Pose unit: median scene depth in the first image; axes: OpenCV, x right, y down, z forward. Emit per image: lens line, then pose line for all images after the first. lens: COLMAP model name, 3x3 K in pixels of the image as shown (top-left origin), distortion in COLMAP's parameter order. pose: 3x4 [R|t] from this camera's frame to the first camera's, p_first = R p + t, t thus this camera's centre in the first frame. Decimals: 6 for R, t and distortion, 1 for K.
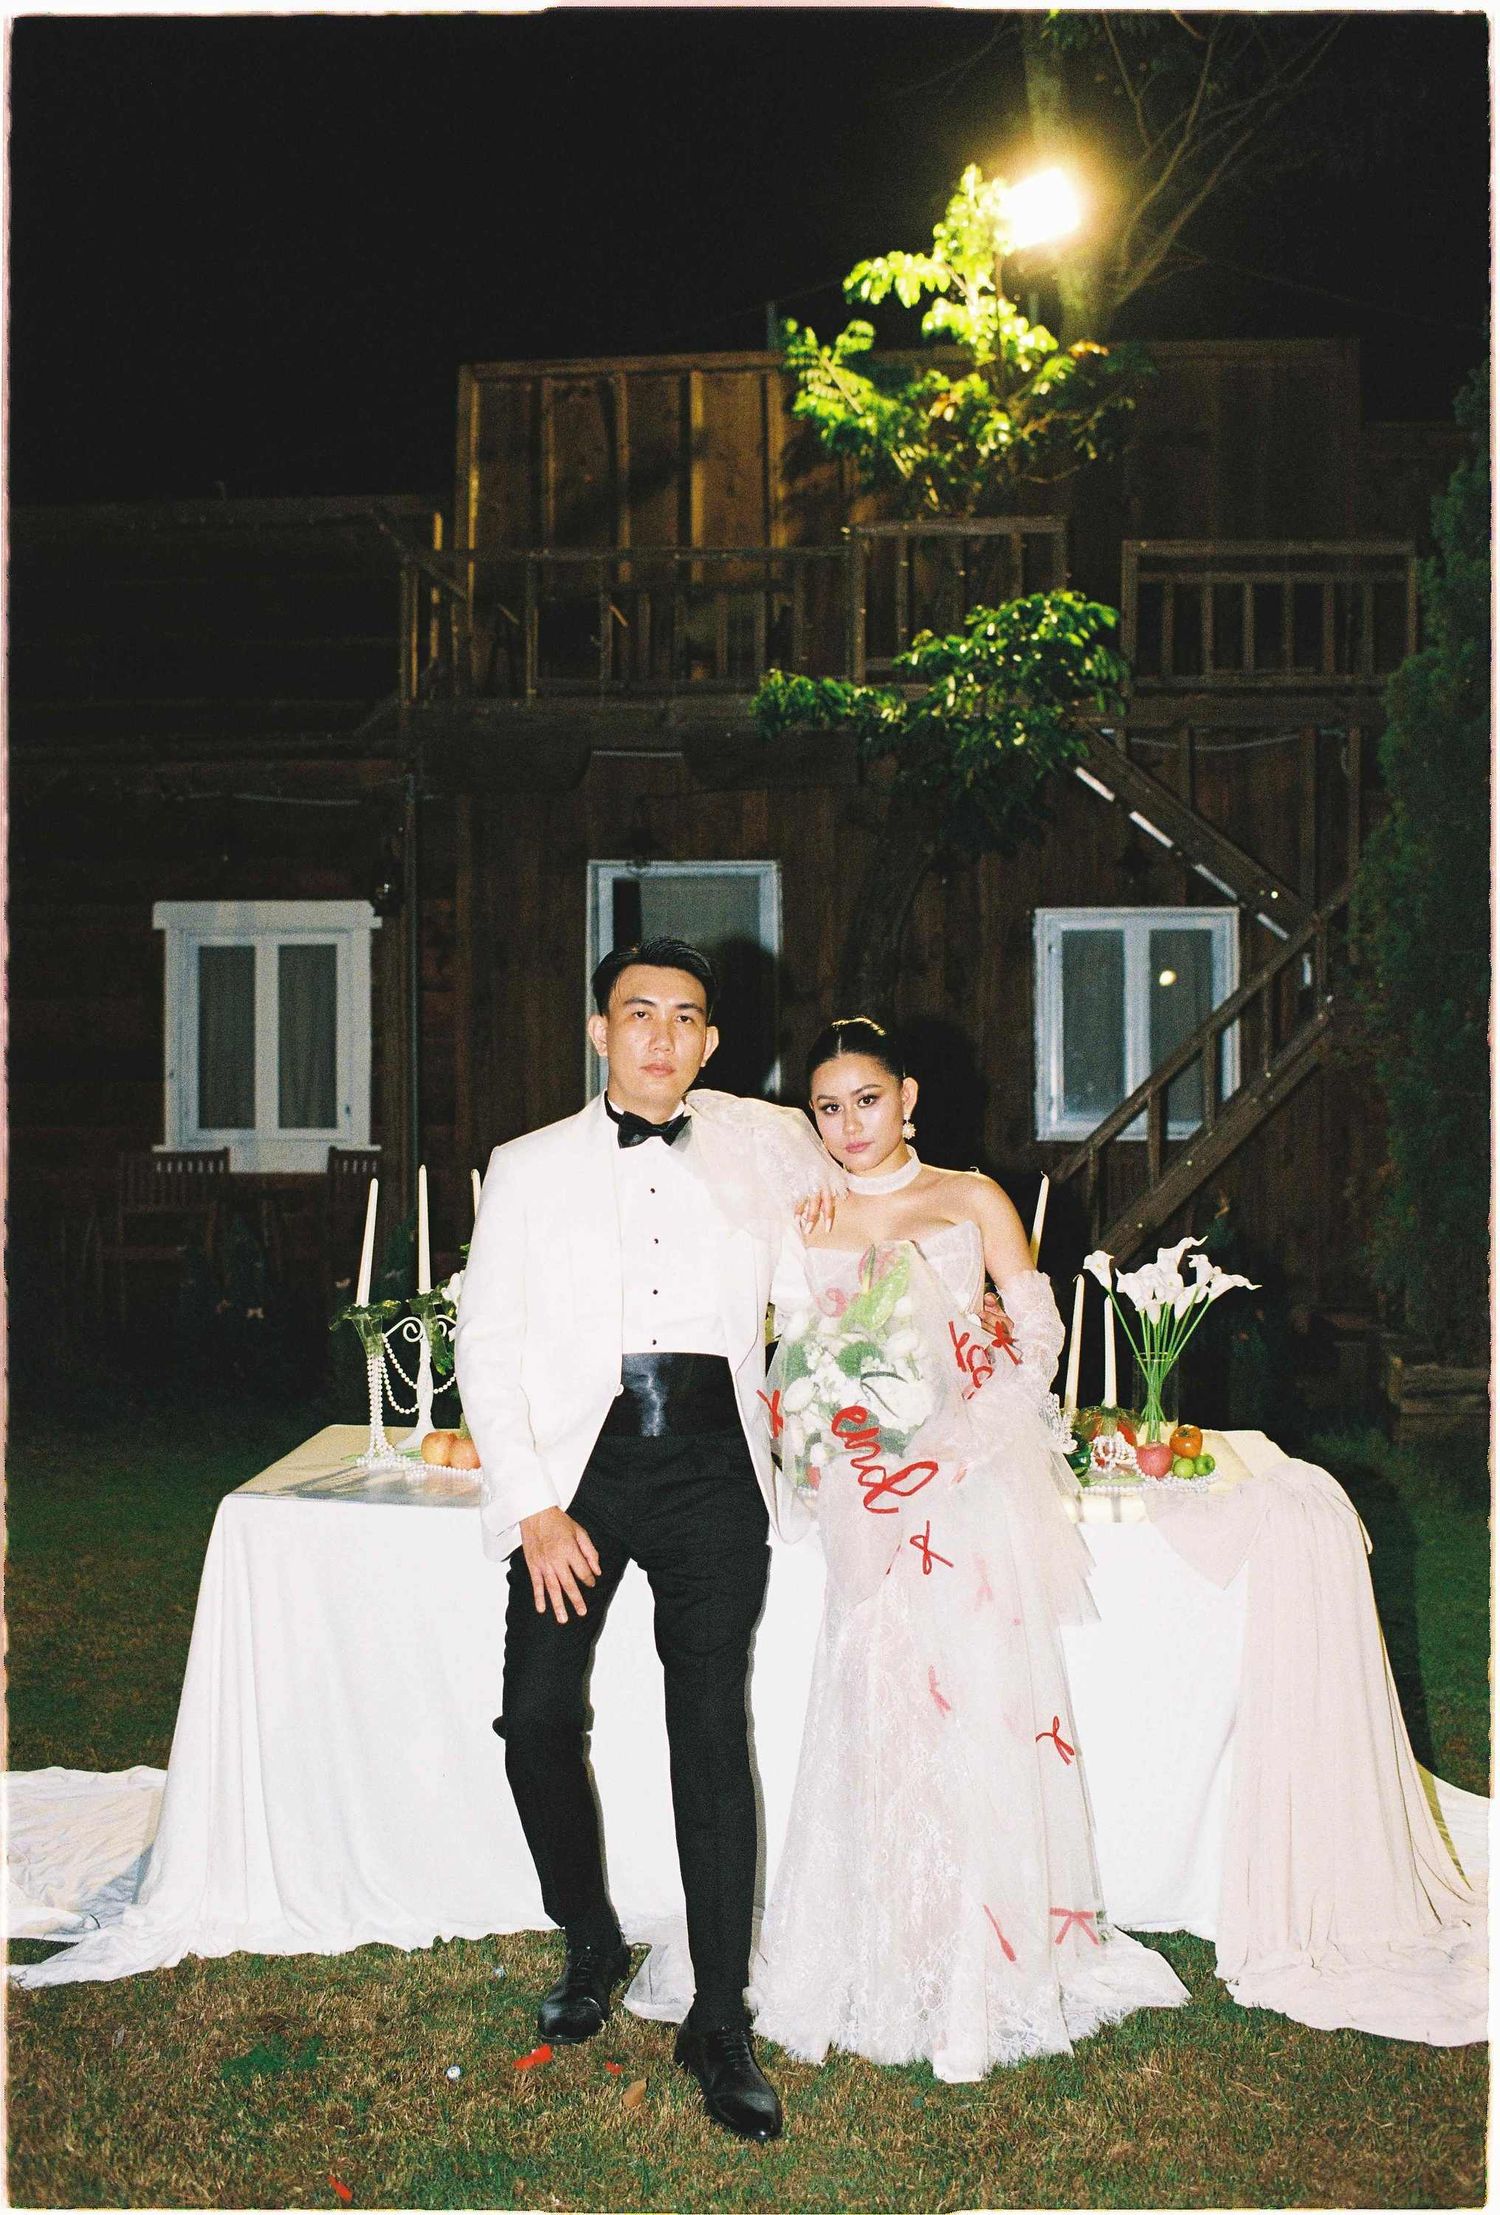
lens RADIAL K [[2255.6, 0, 758.8], [0, 2255.6, 1115.9], [0, 0, 1]] dist [-0.087213, 0.000000]
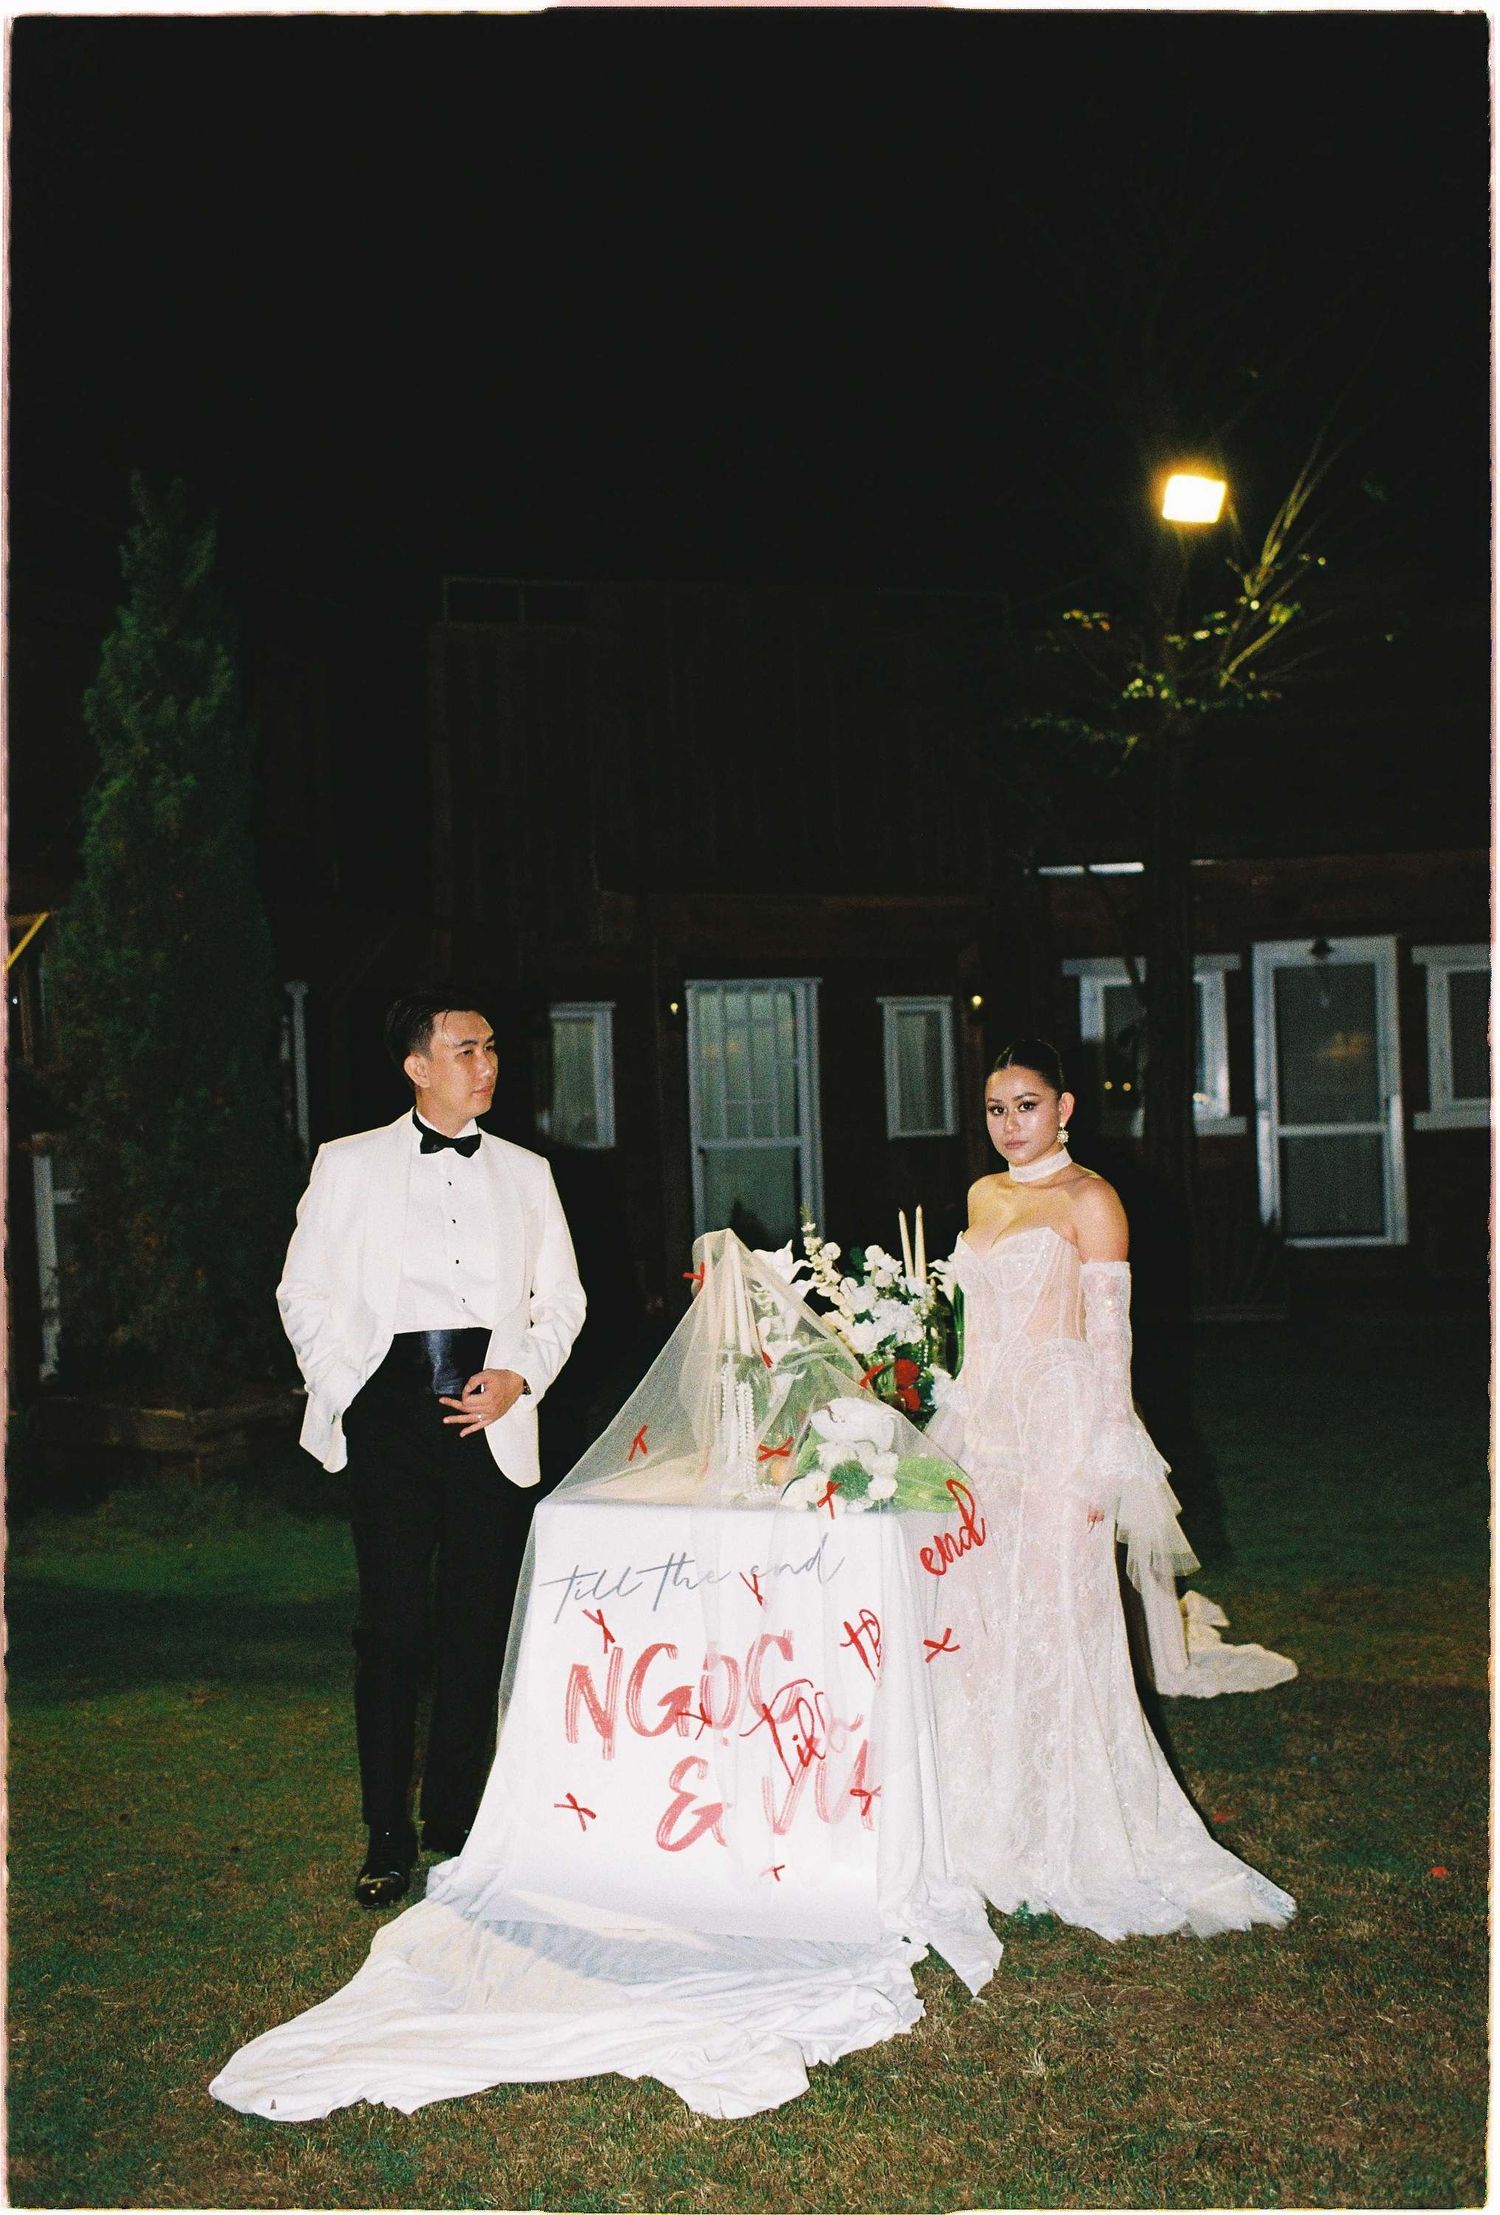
lens RADIAL K [[2255.6, 0, 761.7], [0, 2255.6, 1104.7], [0, 0, 1]] dist [-0.087213, 0.000000]
pose [[0.368448, -0.008490, 0.929609, -0.517516], [0.054665, 0.998426, -0.012548, -0.010492], [-0.928040, 0.055440, 0.368332, 0.250349]]
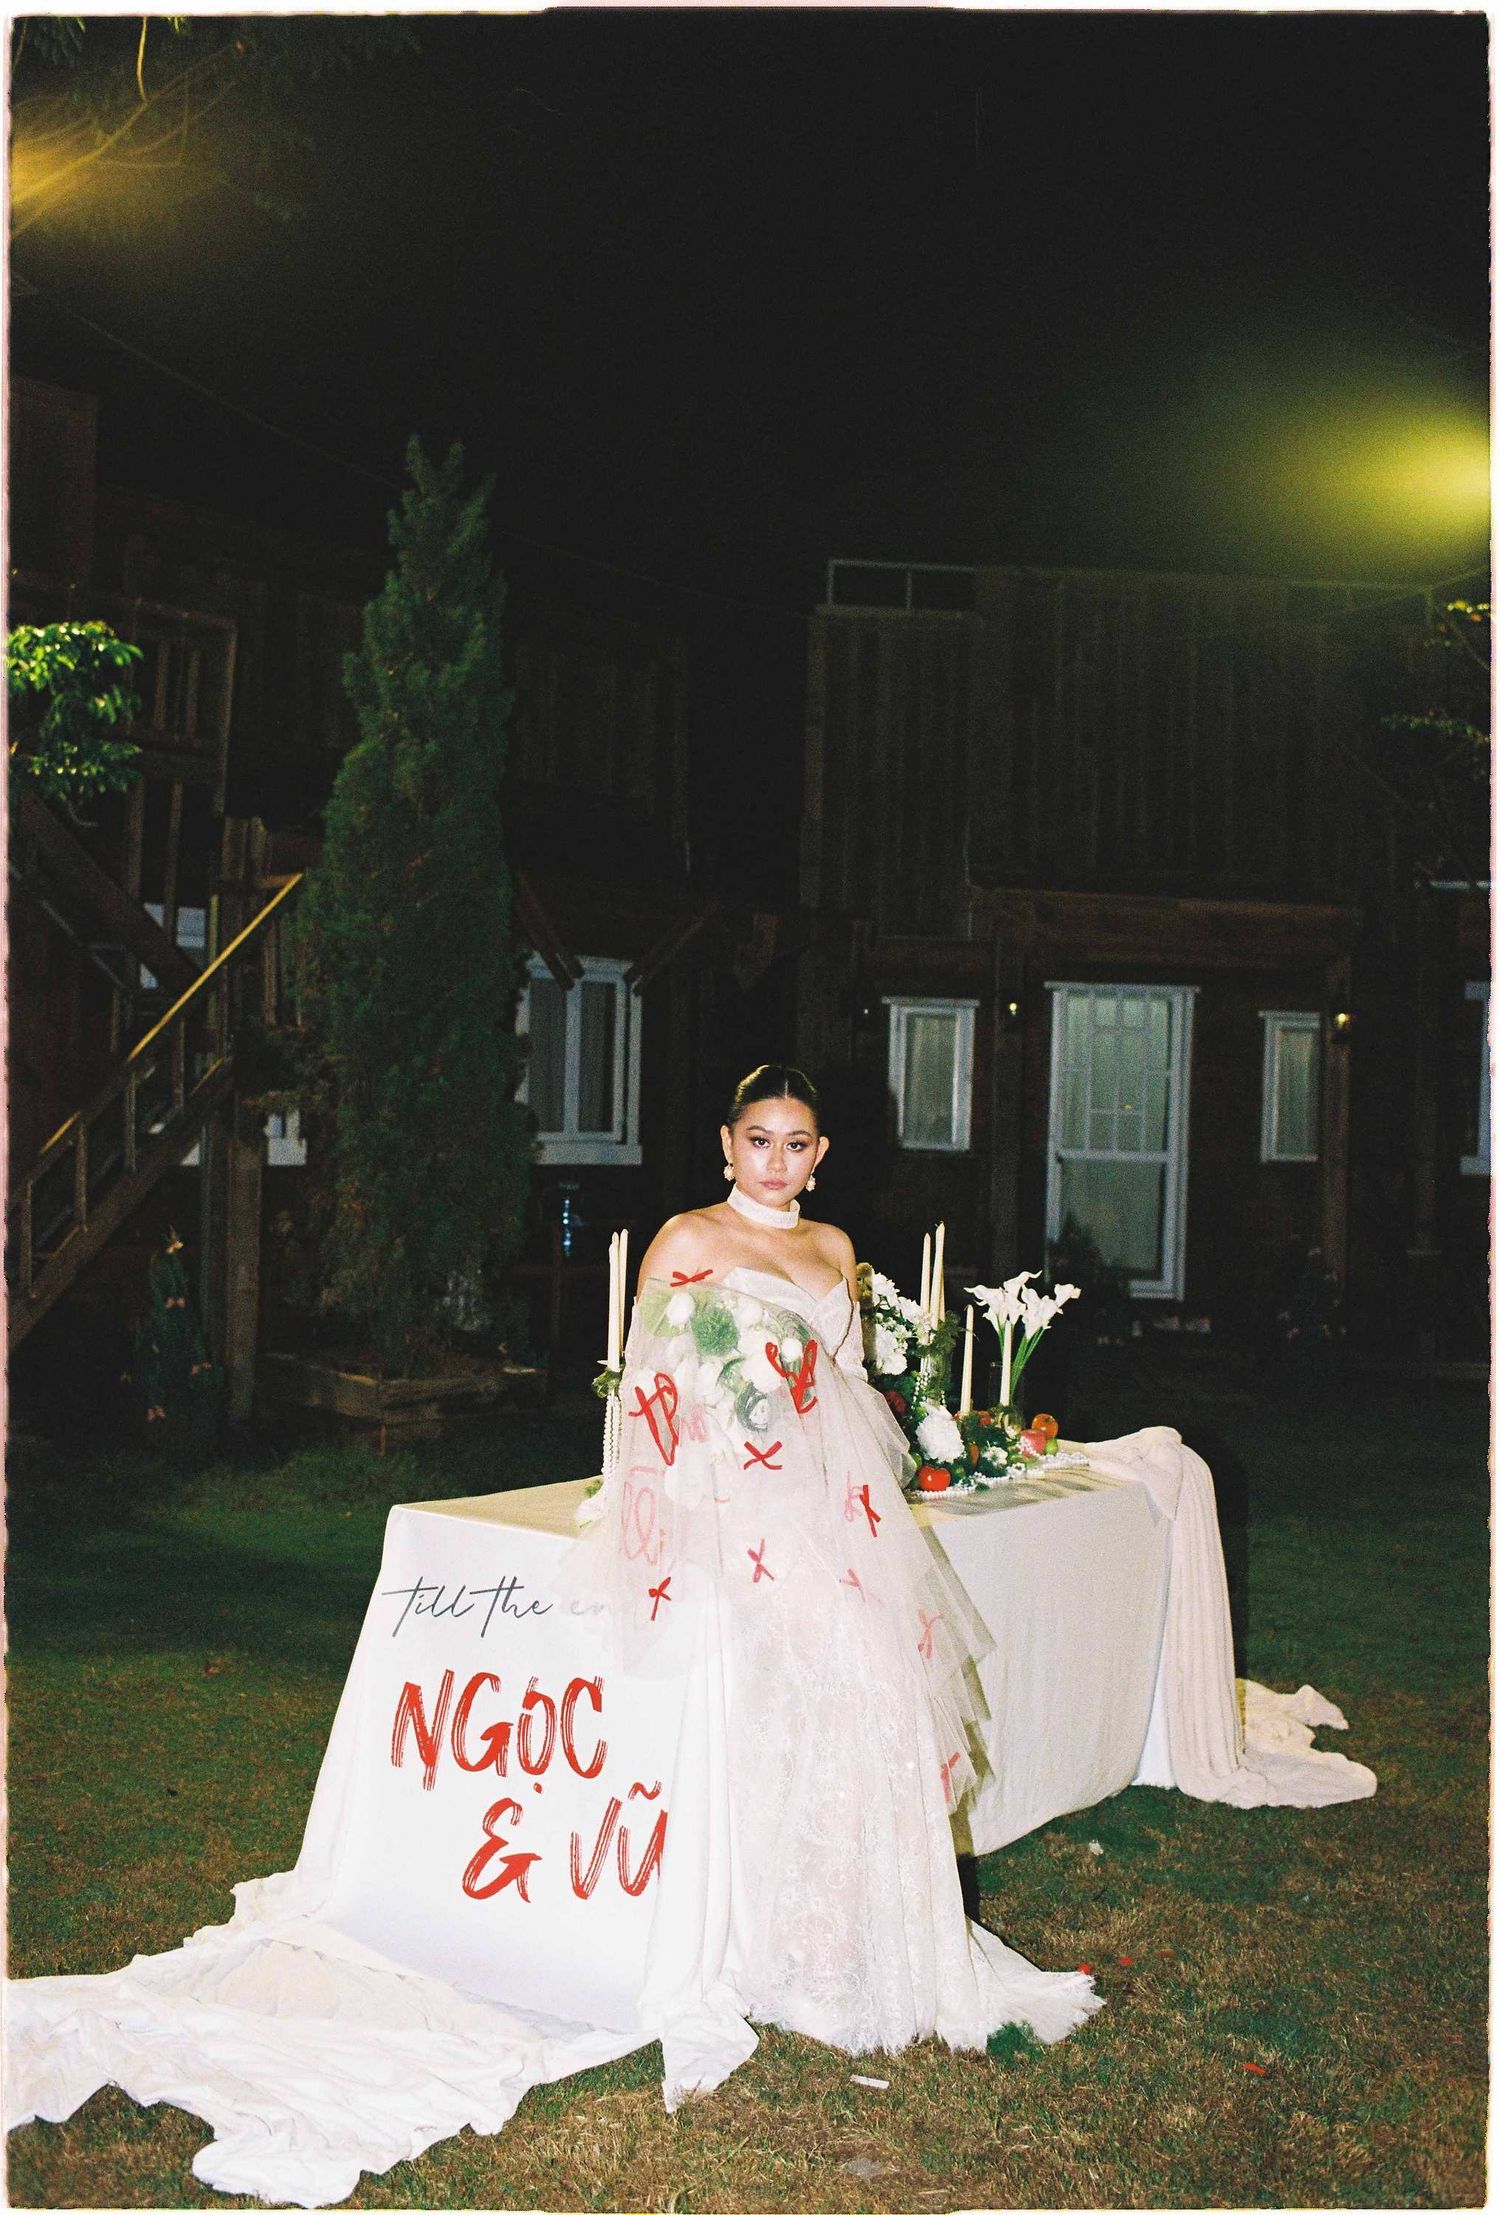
lens RADIAL K [[2255.6, 0, 763.1], [0, 2255.6, 1101.4], [0, 0, 1]] dist [-0.087213, 0.000000]
pose [[0.577570, 0.024542, 0.815972, -0.414437], [-0.014754, 0.999699, -0.019625, -0.006991], [-0.816208, -0.000704, 0.577758, 0.158411]]
